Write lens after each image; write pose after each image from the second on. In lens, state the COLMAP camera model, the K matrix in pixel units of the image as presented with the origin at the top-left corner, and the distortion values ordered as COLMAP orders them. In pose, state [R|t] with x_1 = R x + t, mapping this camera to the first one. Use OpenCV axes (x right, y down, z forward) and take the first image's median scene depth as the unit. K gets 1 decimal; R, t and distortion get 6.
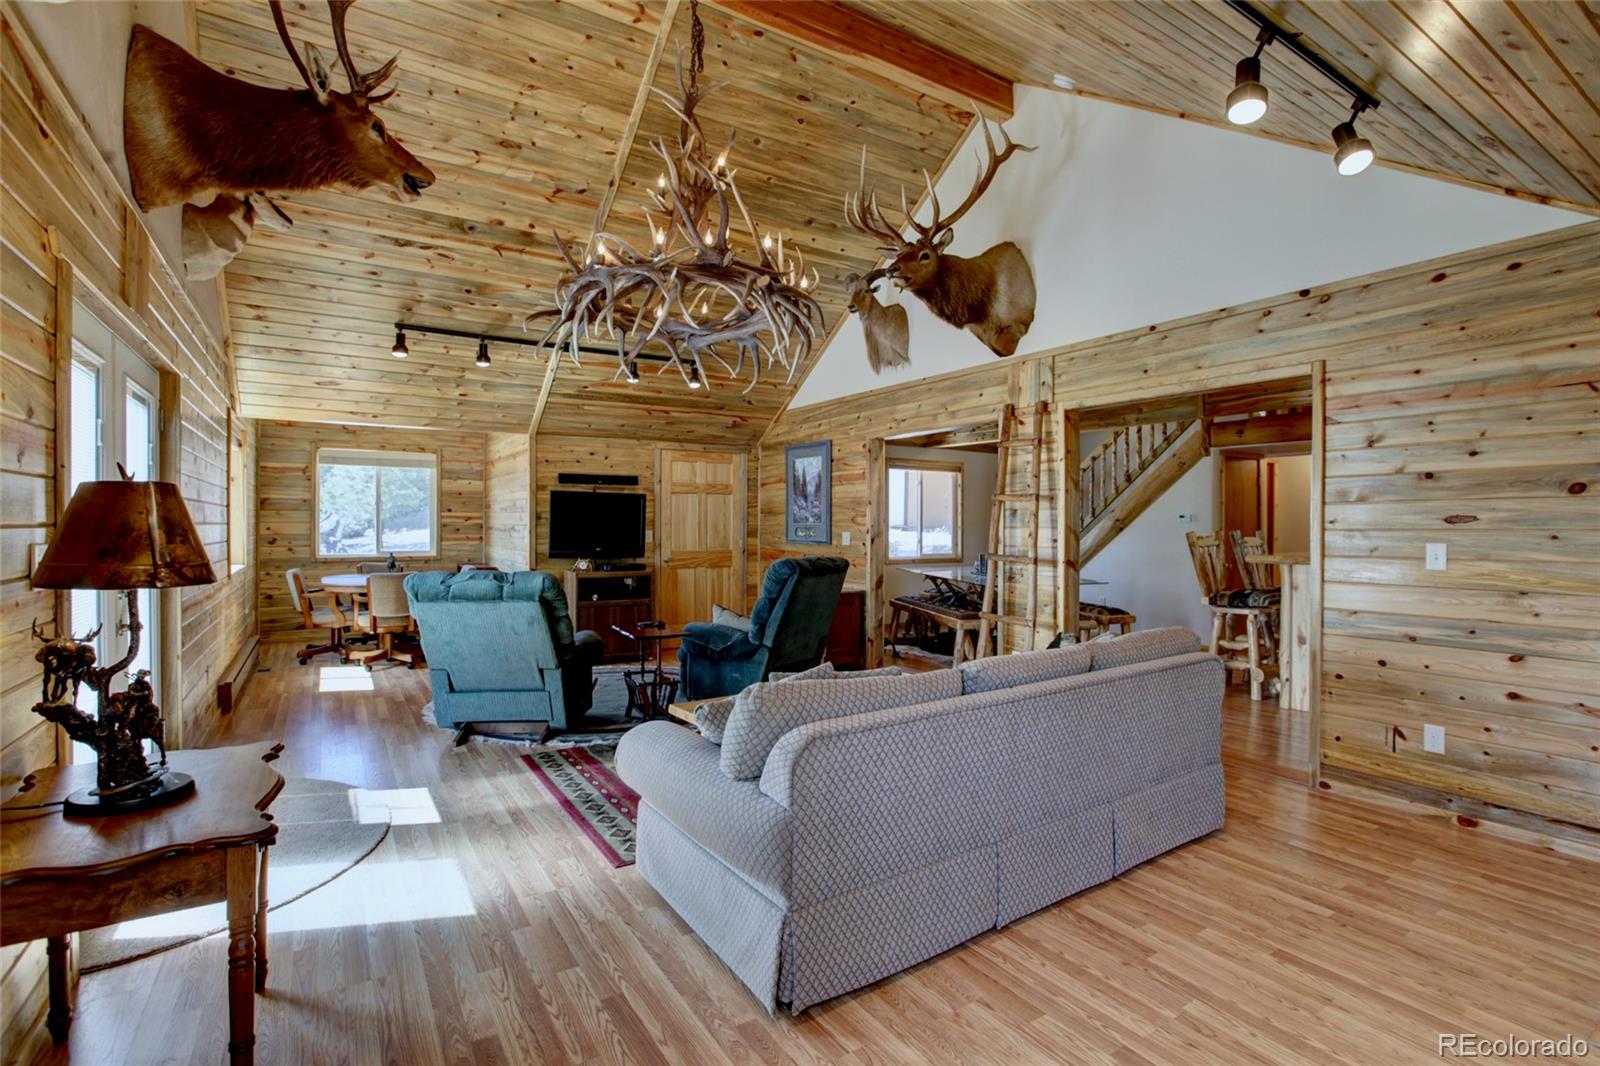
lens RADIAL K [[750.4, 0, 806.9], [0, 750.4, 529.9], [0, 0, 1]] dist [-0.048765, 0.017195]
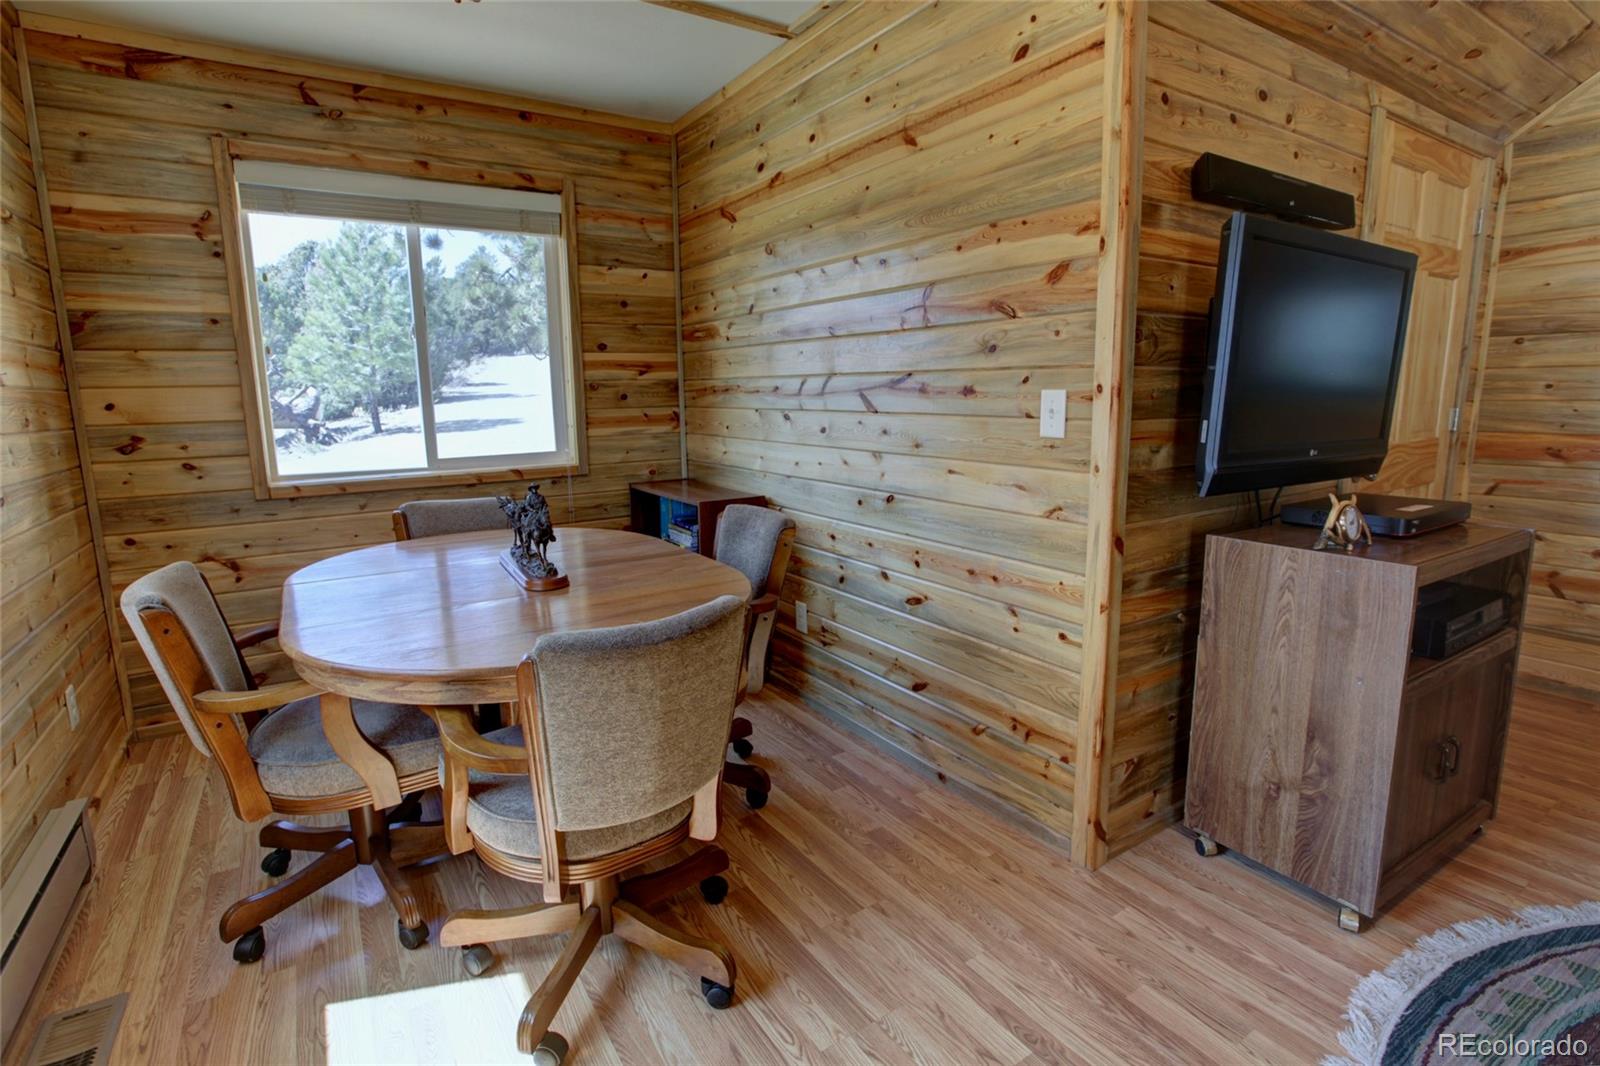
lens RADIAL K [[762.0, 0, 796.8], [0, 762.0, 520.2], [0, 0, 1]] dist [-0.044356, 0.012543]
pose [[0.999762, -0.021095, -0.005592, -0.422992], [0.021716, 0.987074, 0.158787, 0.002506], [0.002170, -0.158871, 0.987297, 0.662157]]
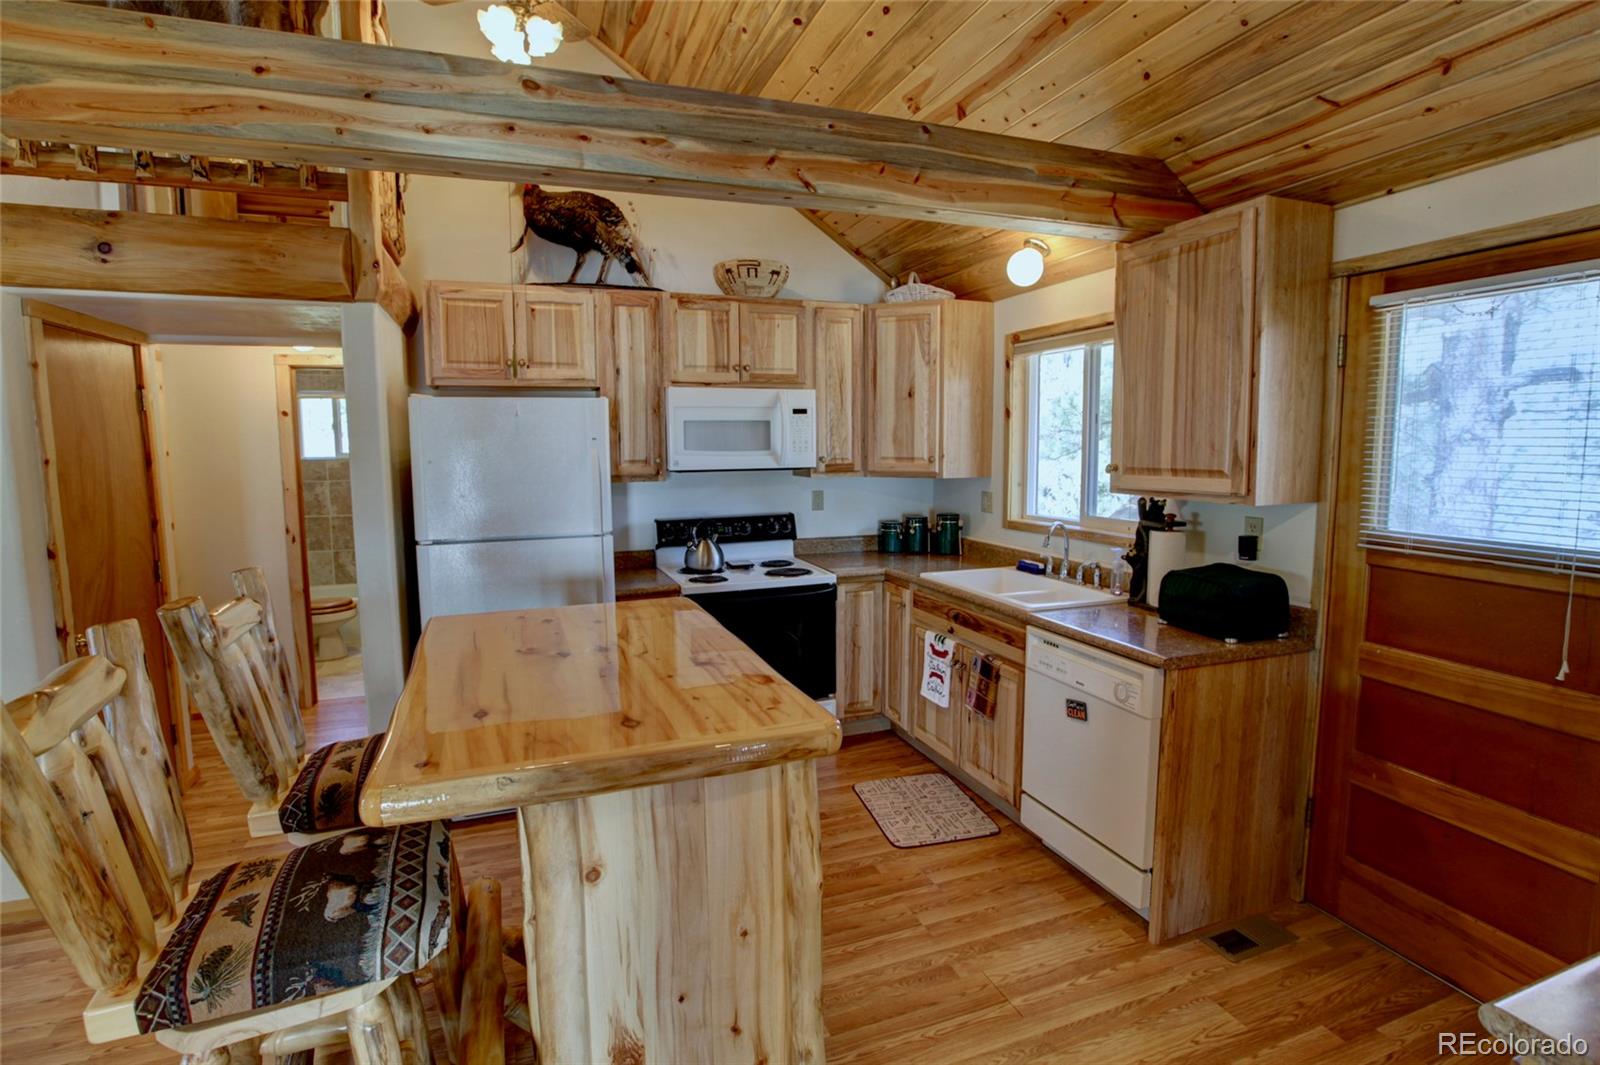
lens RADIAL K [[765.4, 0, 789.9], [0, 765.4, 524.6], [0, 0, 1]] dist [-0.047404, 0.017546]
pose [[0.224128, -0.111542, 0.968156, 0.295796], [0.016189, 0.993718, 0.110739, -0.038169], [-0.974425, -0.009146, 0.224525, 0.574233]]
